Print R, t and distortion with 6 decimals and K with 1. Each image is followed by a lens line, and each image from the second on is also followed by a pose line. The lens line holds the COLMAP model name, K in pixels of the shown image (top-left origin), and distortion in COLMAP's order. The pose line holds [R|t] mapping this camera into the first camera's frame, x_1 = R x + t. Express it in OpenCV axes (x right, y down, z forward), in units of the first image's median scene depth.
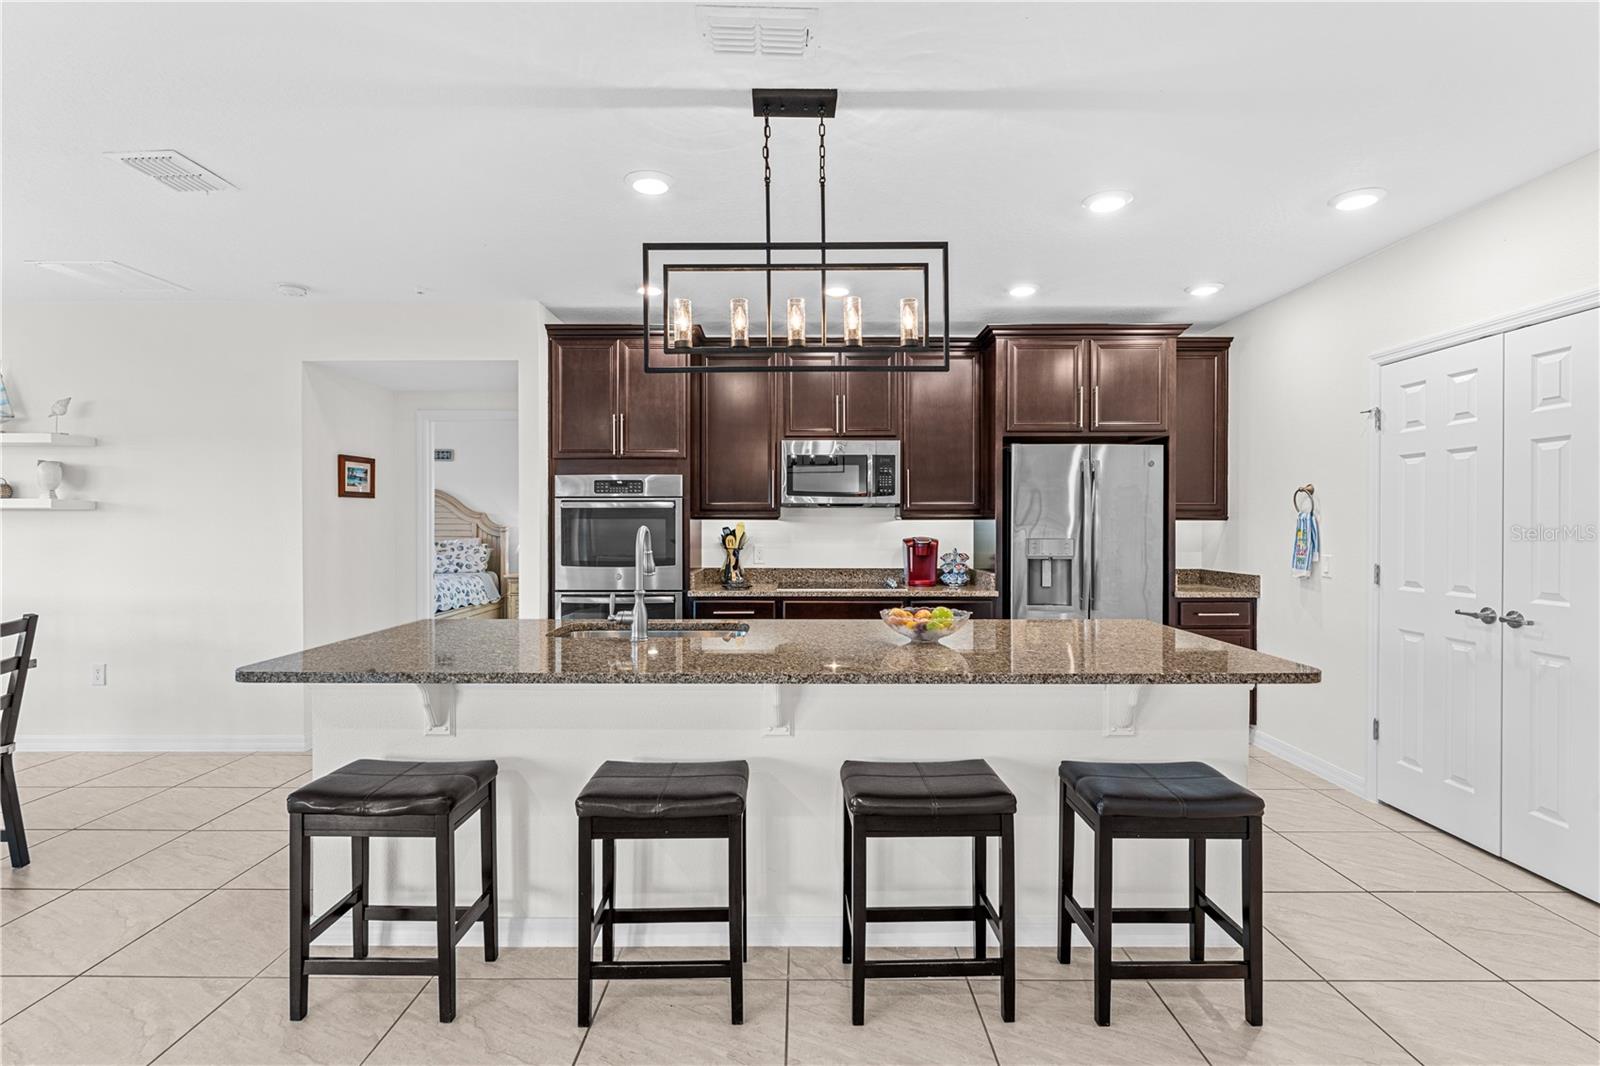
lens RADIAL K [[735.0, 0, 799.5], [0, 735.0, 531.4], [0, 0, 1]] dist [-0.005929, 0.000969]
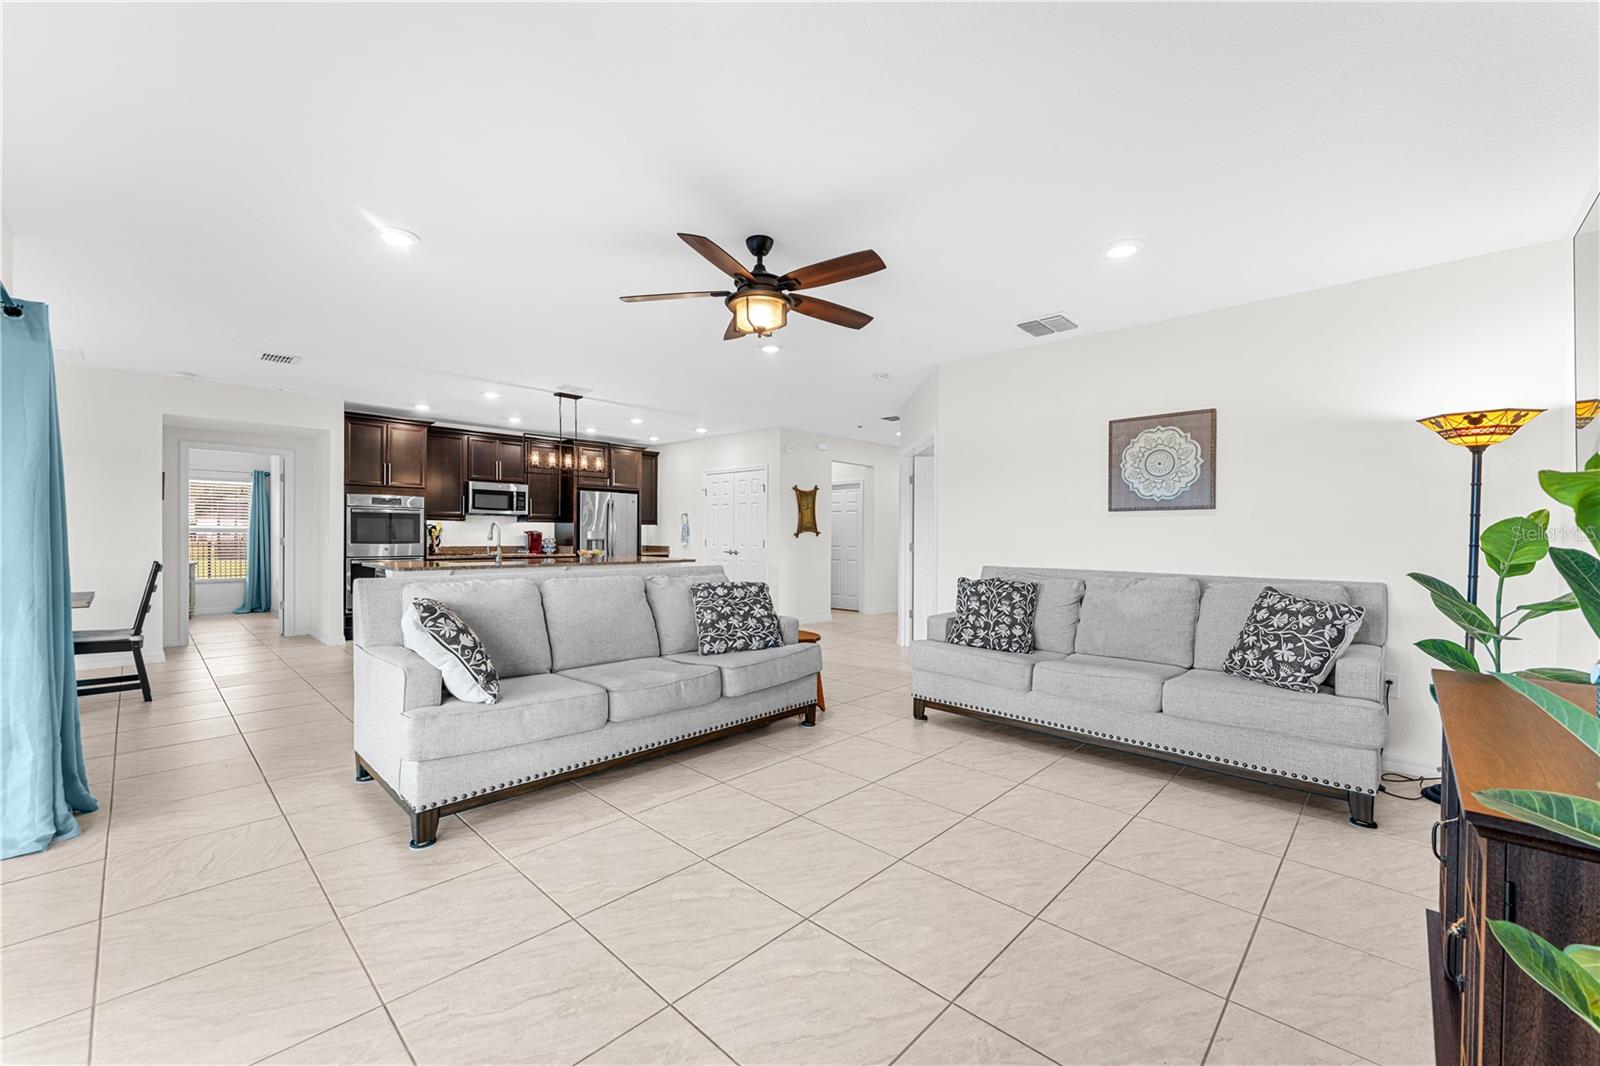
lens RADIAL K [[648.7, 0, 790.3], [0, 648.7, 532.1], [0, 0, 1]] dist [-0.002154, 0.000332]
pose [[0.699663, 0.007837, 0.714430, -0.710613], [-0.000349, 0.999943, -0.010627, 0.034836], [-0.714473, 0.007187, 0.699627, -0.907976]]
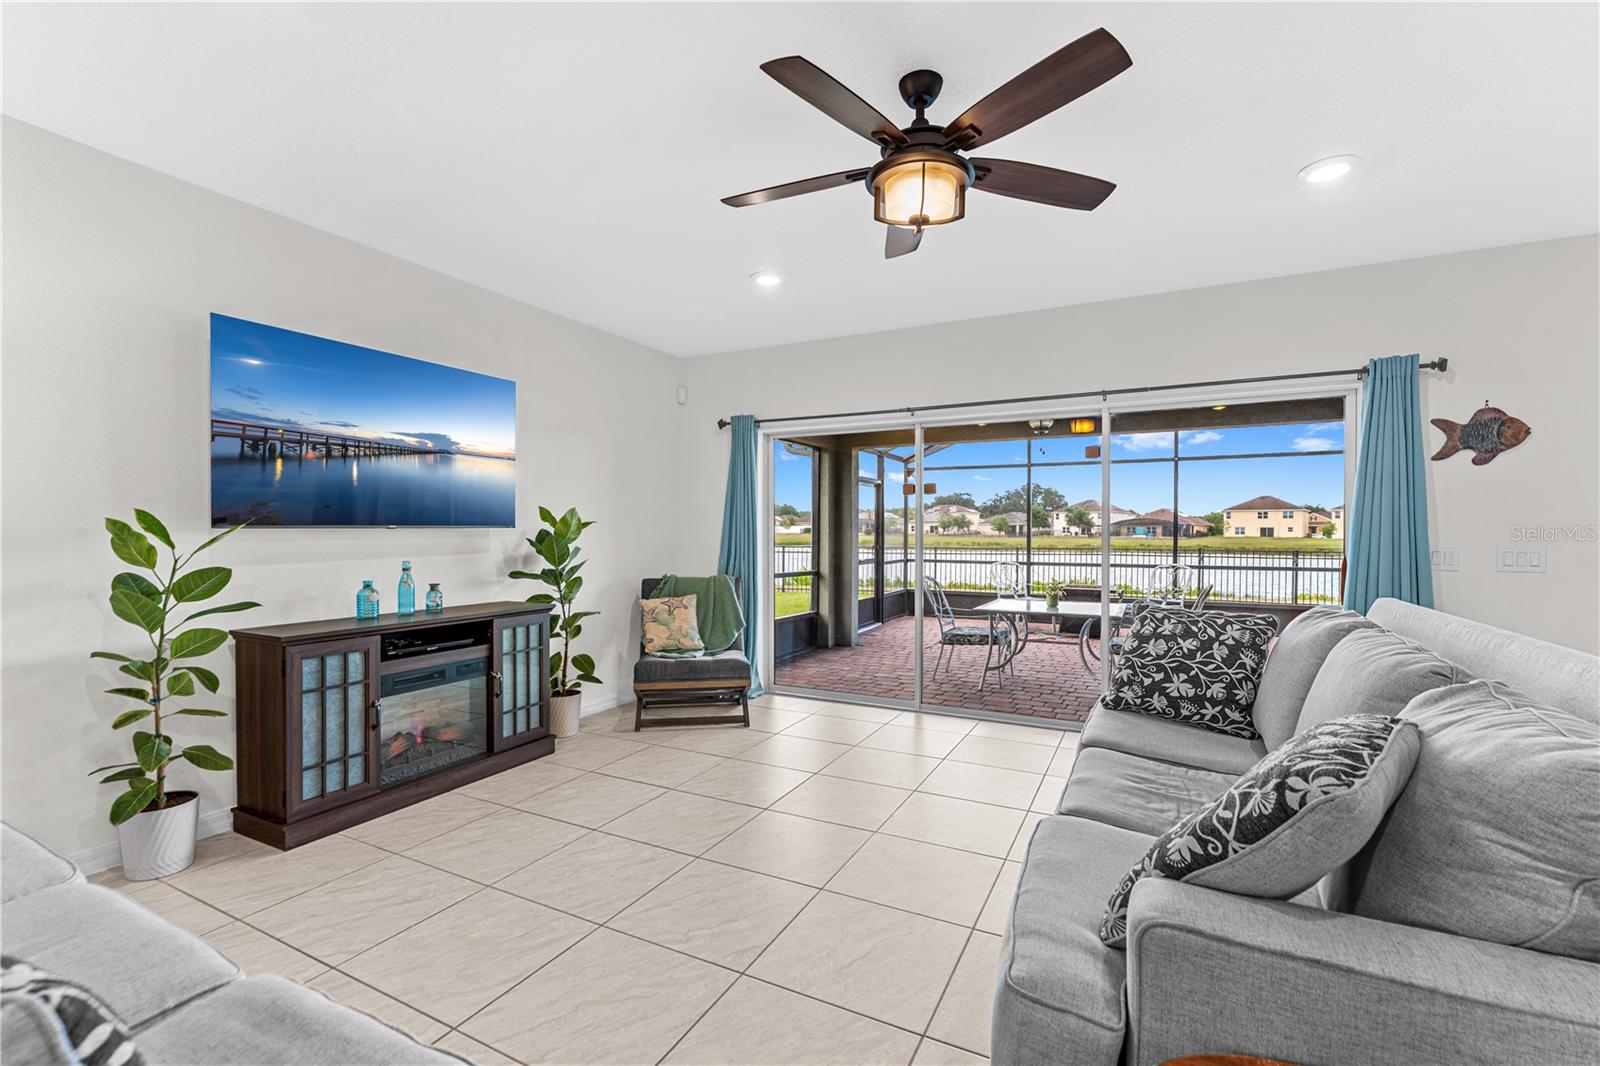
lens RADIAL K [[687.5, 0, 788.4], [0, 687.5, 538.7], [0, 0, 1]] dist [0.003844, 0.001008]
pose [[-0.466865, 0.008706, -0.884286, 0.249030], [-0.010559, 0.999825, 0.015418, 0.023988], [0.884266, 0.016535, -0.466692, -0.236901]]
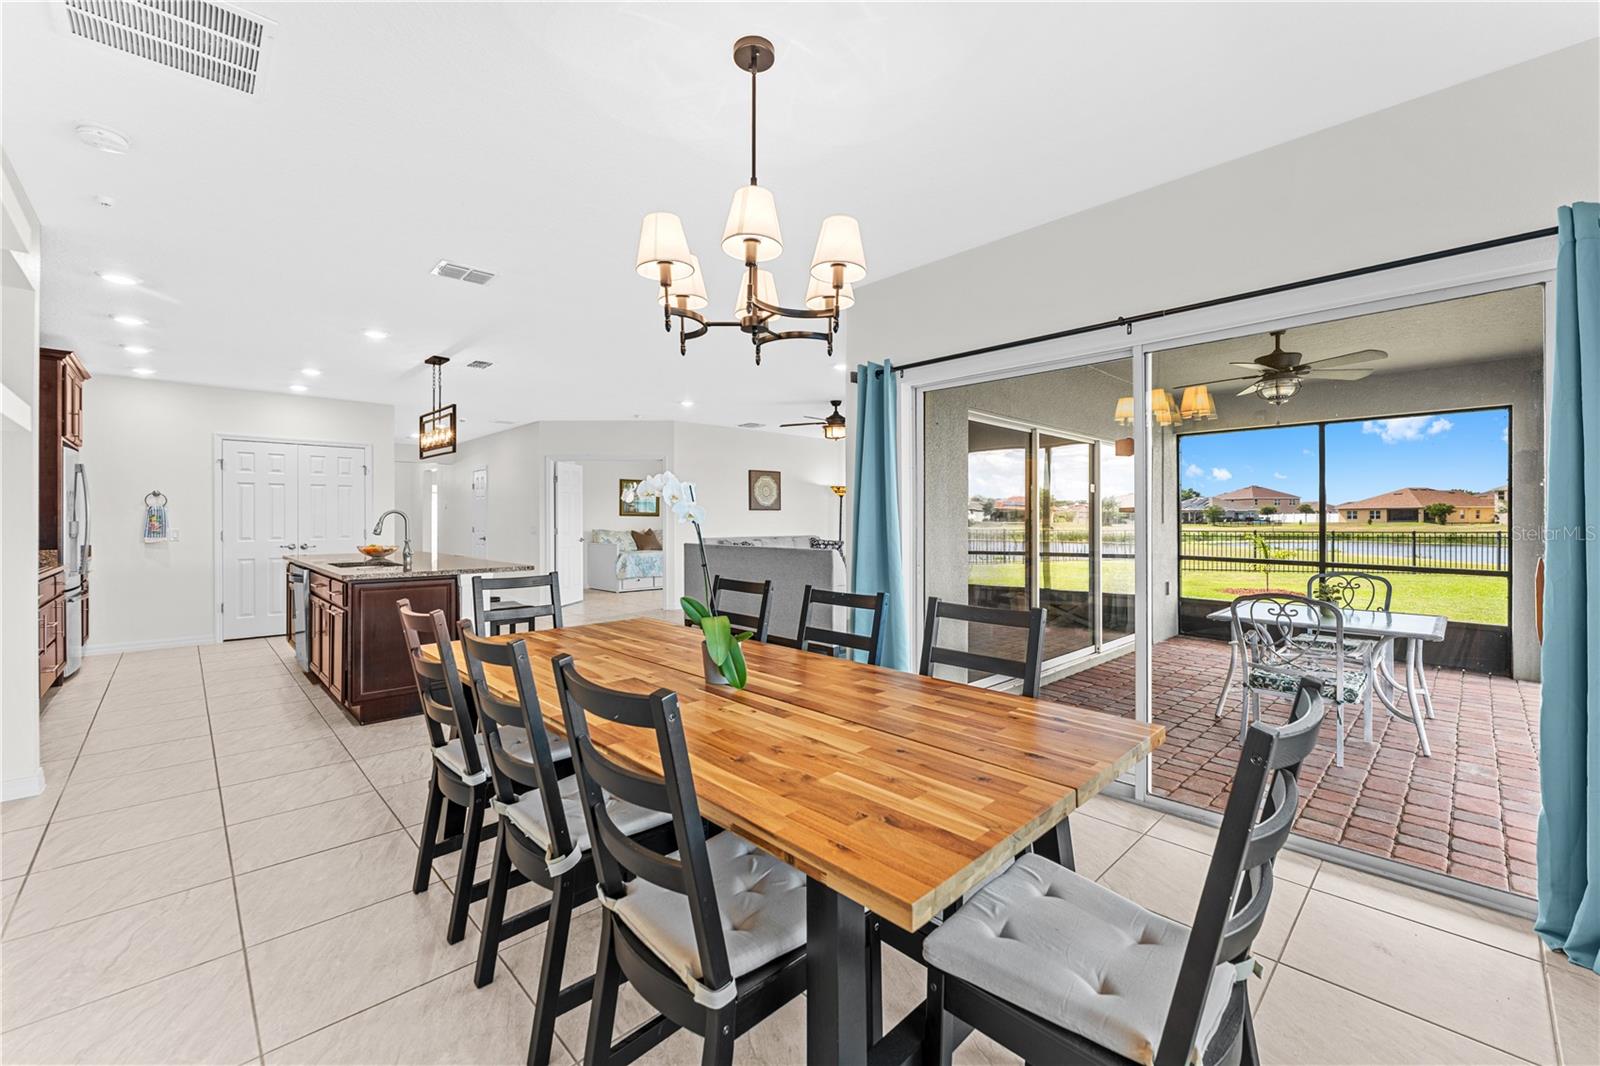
lens RADIAL K [[648.7, 0, 798.7], [0, 648.7, 520.9], [0, 0, 1]] dist [-0.002154, 0.000332]
pose [[-0.688748, 0.000170, 0.725001, -1.391748], [0.009544, 0.999915, 0.008833, 0.010422], [-0.724938, 0.013003, -0.688692, 0.856635]]
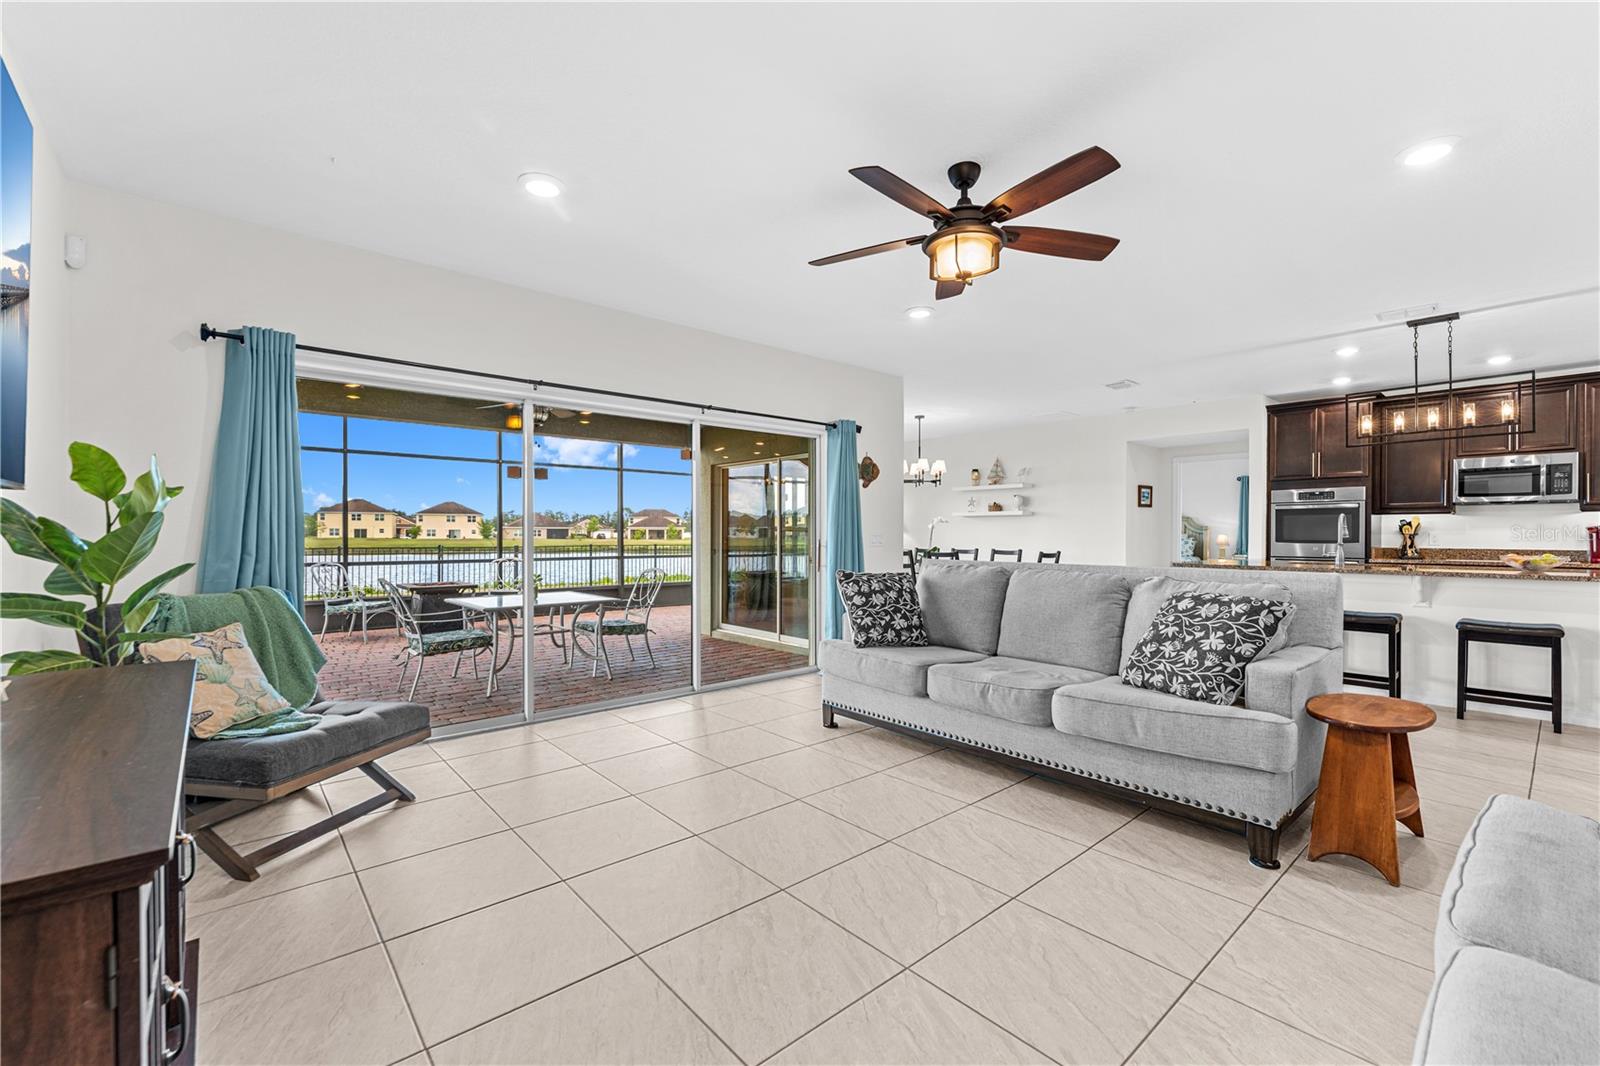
lens RADIAL K [[665.4, 0, 791.2], [0, 665.4, 538.7], [0, 0, 1]] dist [-0.005213, -0.000216]
pose [[0.645667, 0.006702, -0.763590, 0.137815], [-0.010319, 0.999947, 0.000051, 0.049960], [0.763550, 0.007847, 0.645701, -0.897879]]
